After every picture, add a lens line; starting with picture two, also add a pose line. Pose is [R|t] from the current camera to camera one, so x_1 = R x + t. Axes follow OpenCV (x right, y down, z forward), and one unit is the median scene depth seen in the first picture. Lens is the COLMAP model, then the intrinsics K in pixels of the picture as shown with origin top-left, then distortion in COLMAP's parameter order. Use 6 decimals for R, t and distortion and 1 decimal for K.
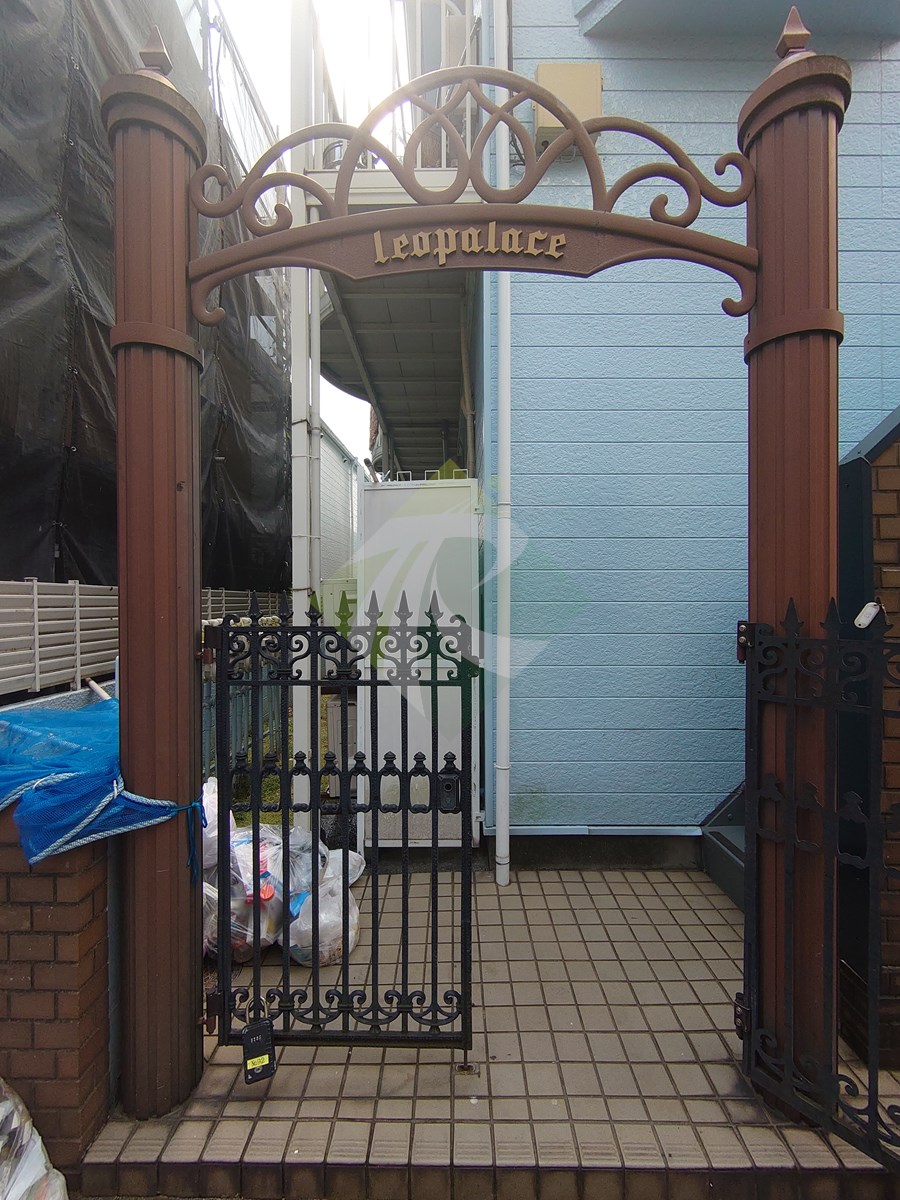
lens RADIAL K [[515.7, 0, 449.6], [0, 515.7, 600.3], [0, 0, 1]] dist [0.000121, -0.000259]
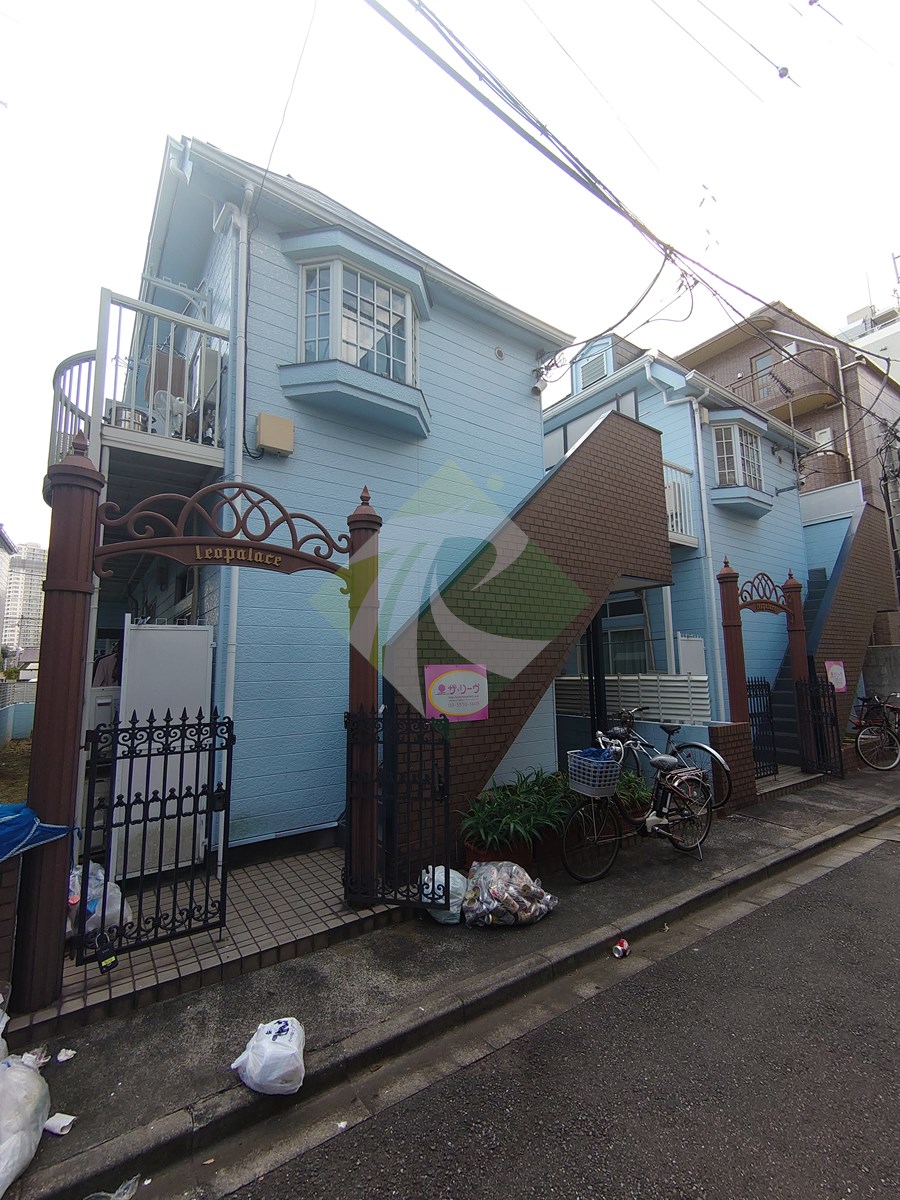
lens RADIAL K [[515.7, 0, 447.0], [0, 515.7, 599.5], [0, 0, 1]] dist [0.000121, -0.000259]
pose [[0.817946, 0.065566, 0.571547, -0.511653], [0.015828, 0.990544, -0.136283, -0.152008], [-0.575077, 0.120518, 0.809173, -1.398069]]
